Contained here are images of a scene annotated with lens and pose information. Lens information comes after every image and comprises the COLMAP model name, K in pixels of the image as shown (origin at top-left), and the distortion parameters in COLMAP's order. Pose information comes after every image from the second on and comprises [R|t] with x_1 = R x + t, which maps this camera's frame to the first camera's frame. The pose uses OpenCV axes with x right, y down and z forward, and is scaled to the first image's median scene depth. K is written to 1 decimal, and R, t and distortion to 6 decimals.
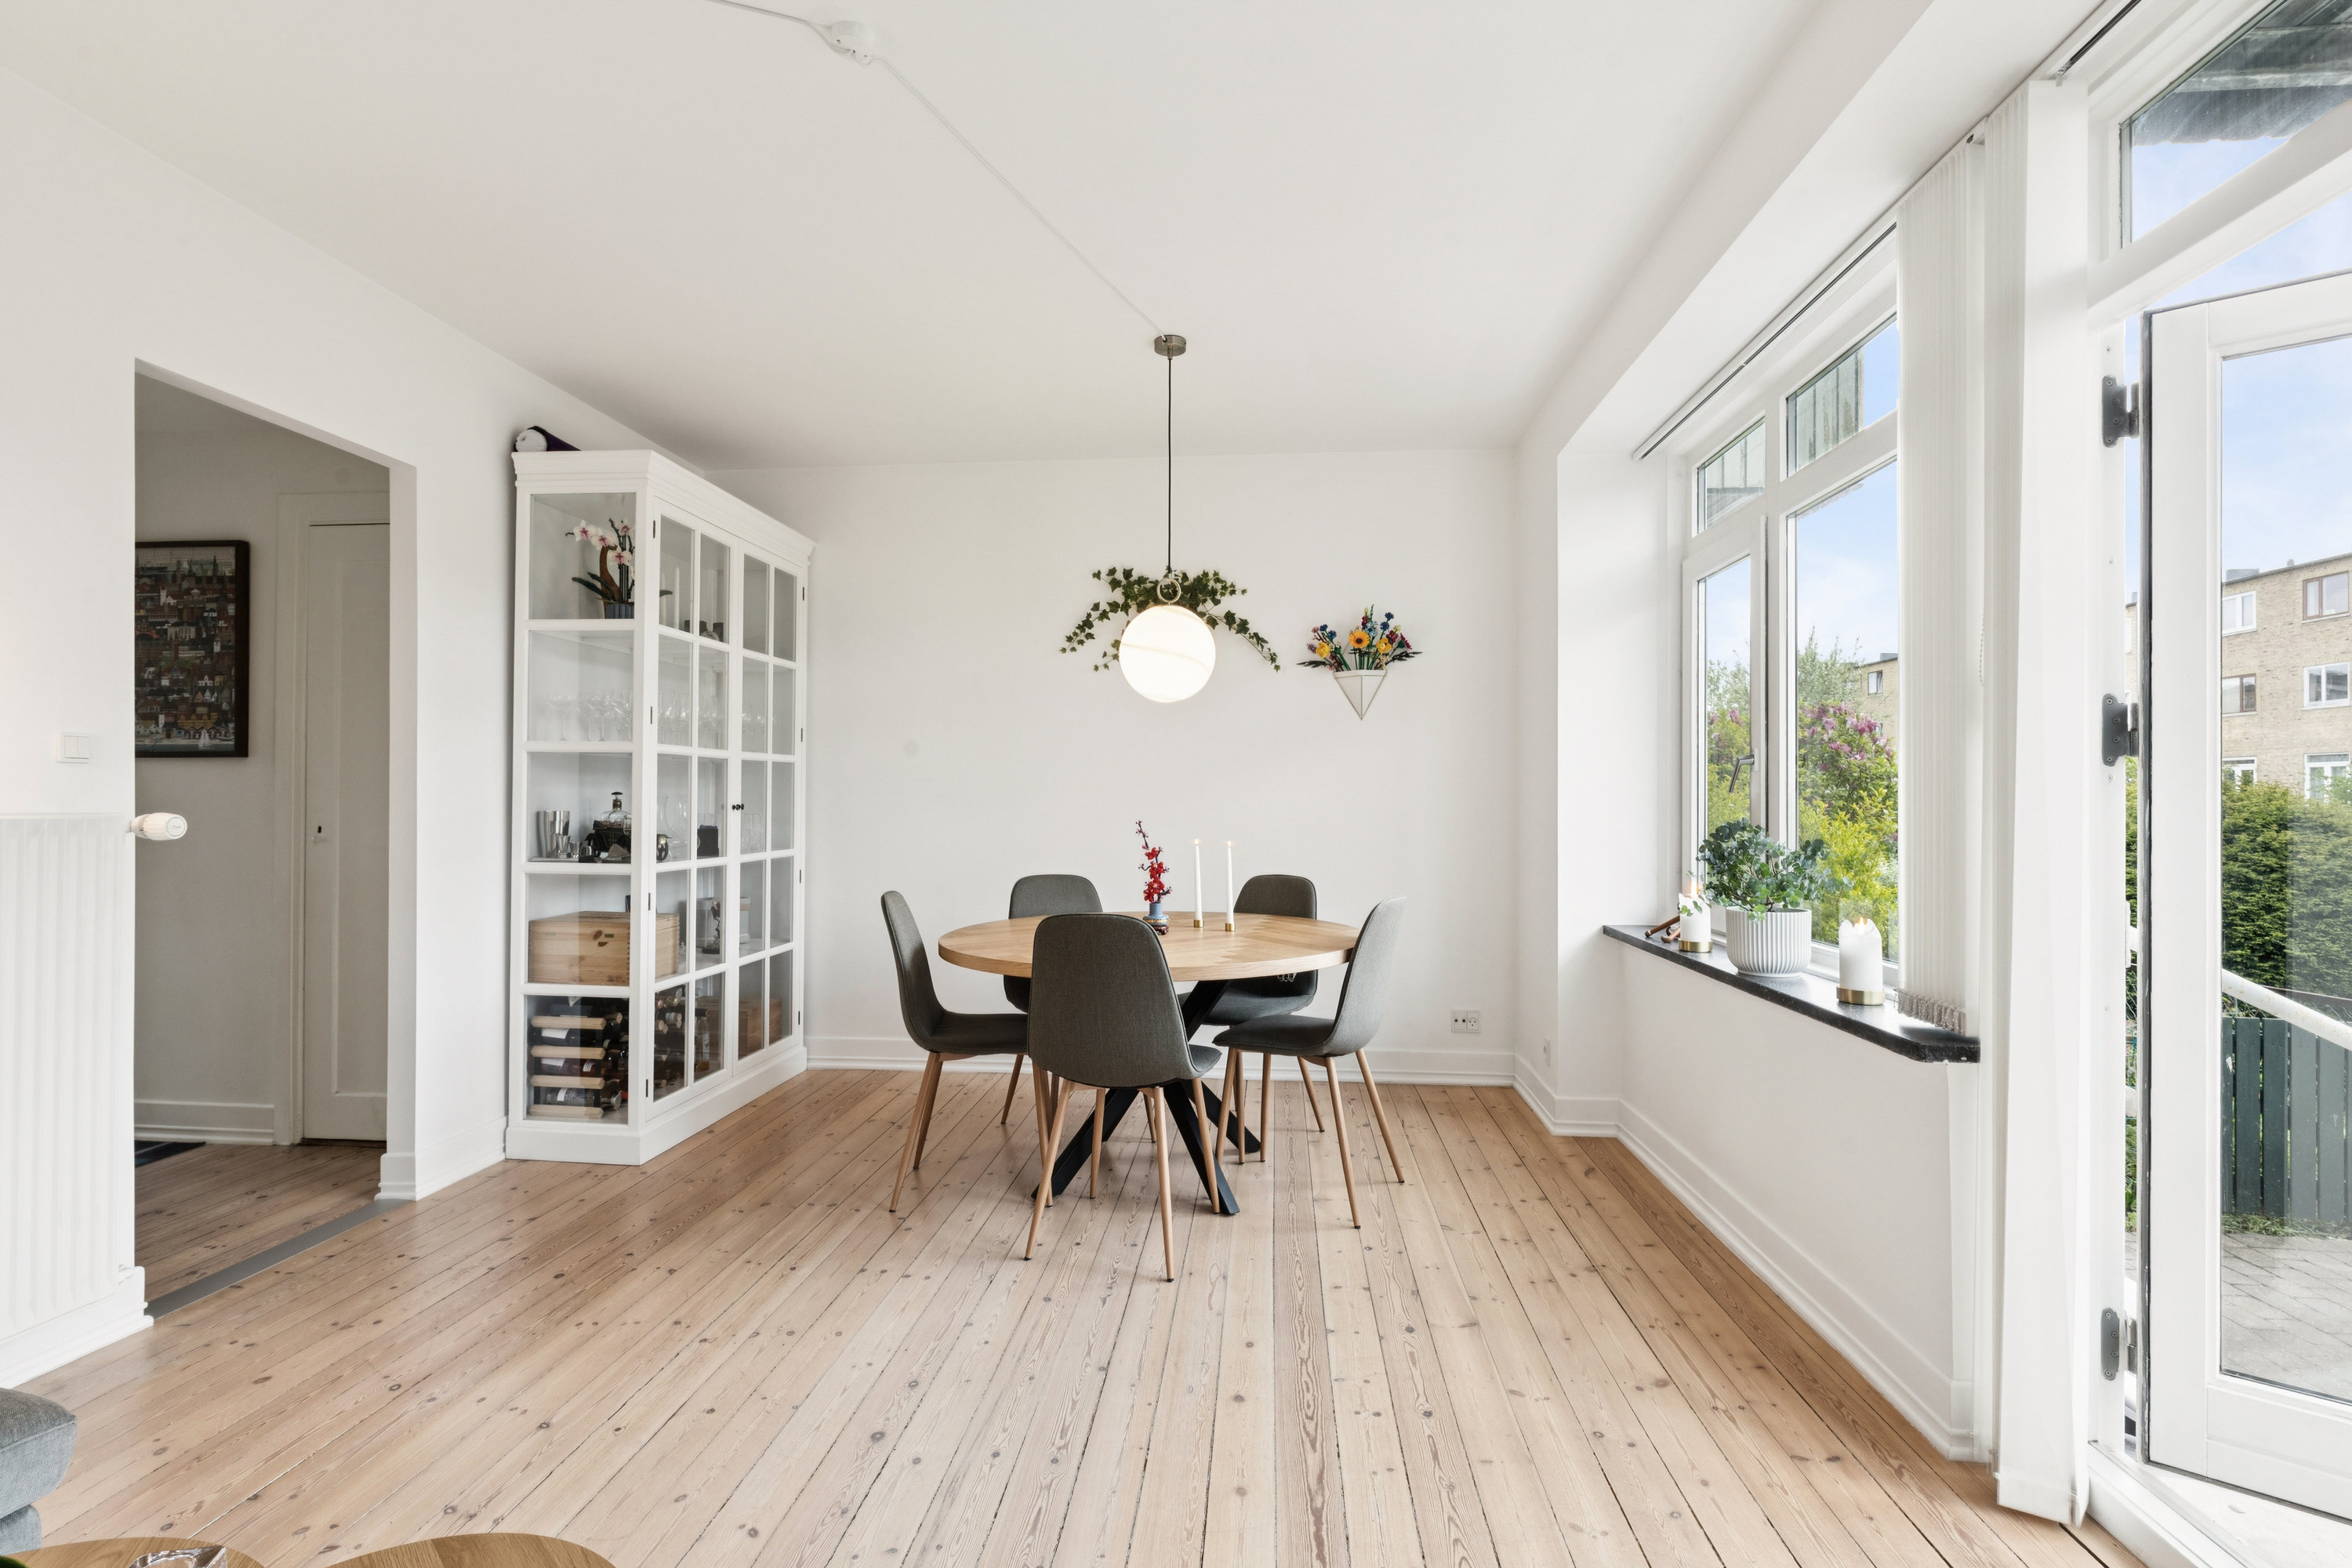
lens RADIAL K [[1102.0, 0, 1173.5], [0, 1102.0, 789.4], [0, 0, 1]] dist [-0.001206, -0.000373]
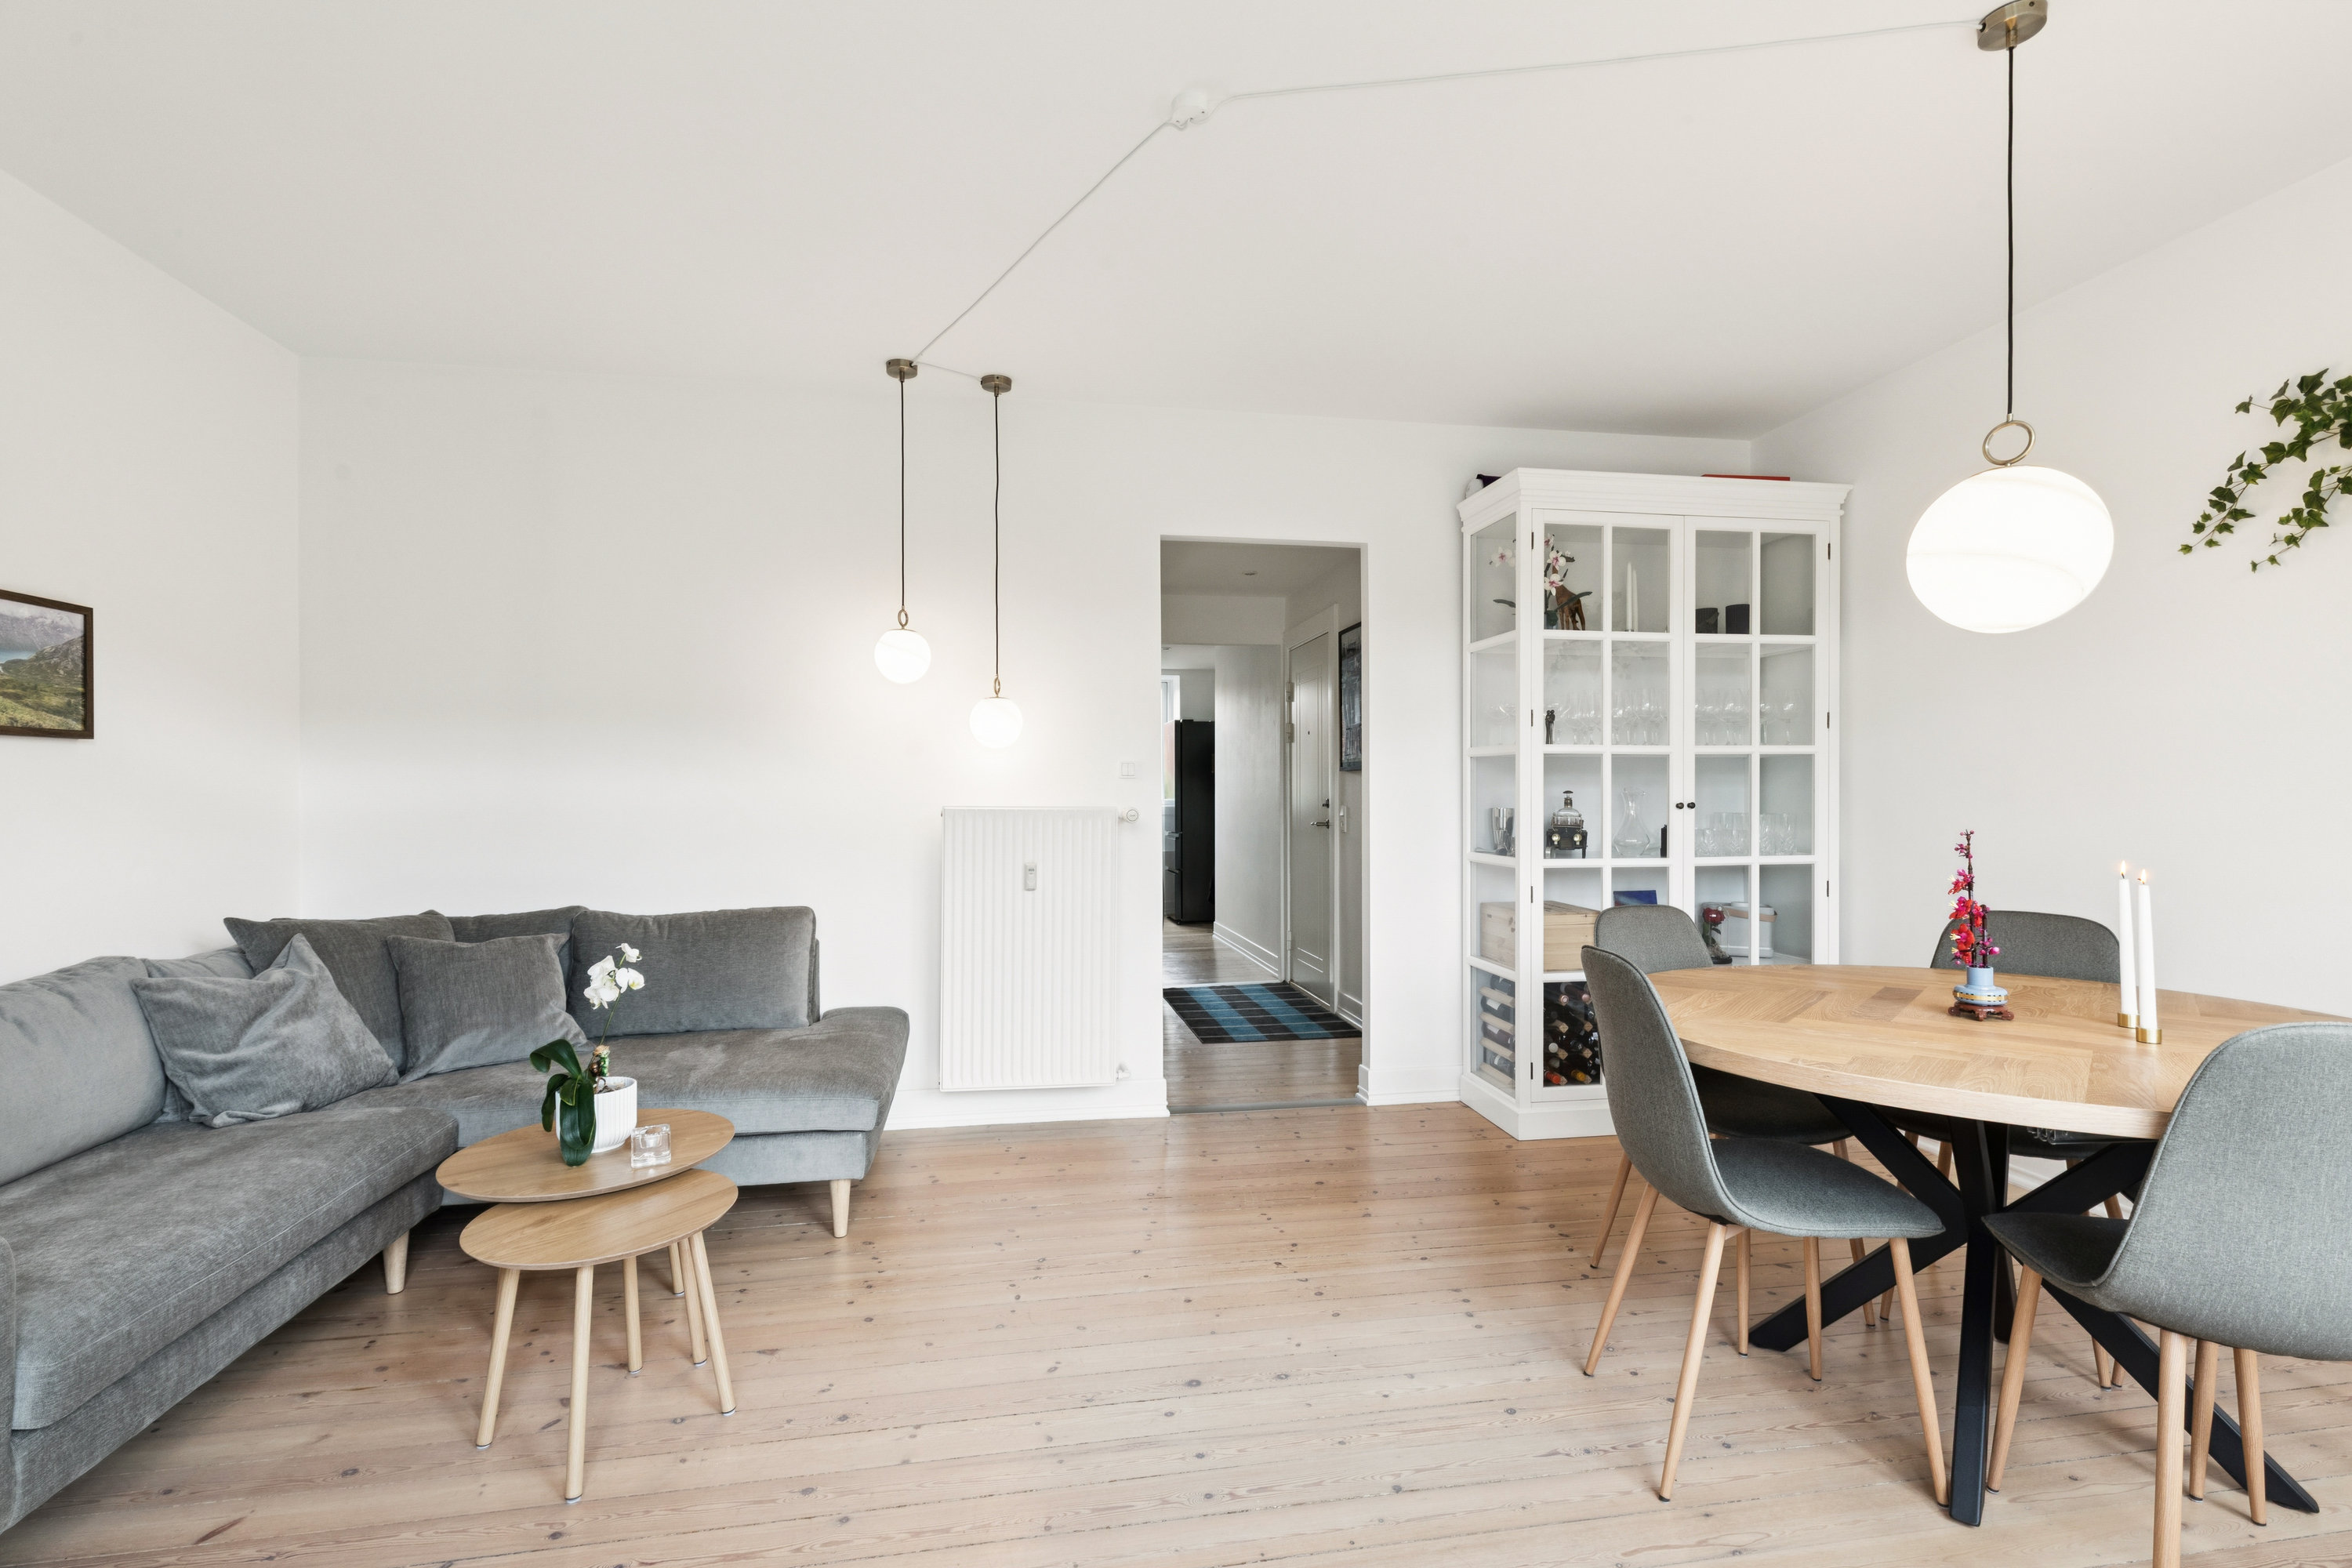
lens RADIAL K [[1065.9, 0, 1170.3], [0, 1065.9, 793.3], [0, 0, 1]] dist [0.004502, 0.000276]
pose [[0.256371, -0.006992, -0.966553, 0.386526], [0.010936, 0.999931, -0.004333, 0.005027], [0.966517, -0.009459, 0.256430, 0.368863]]
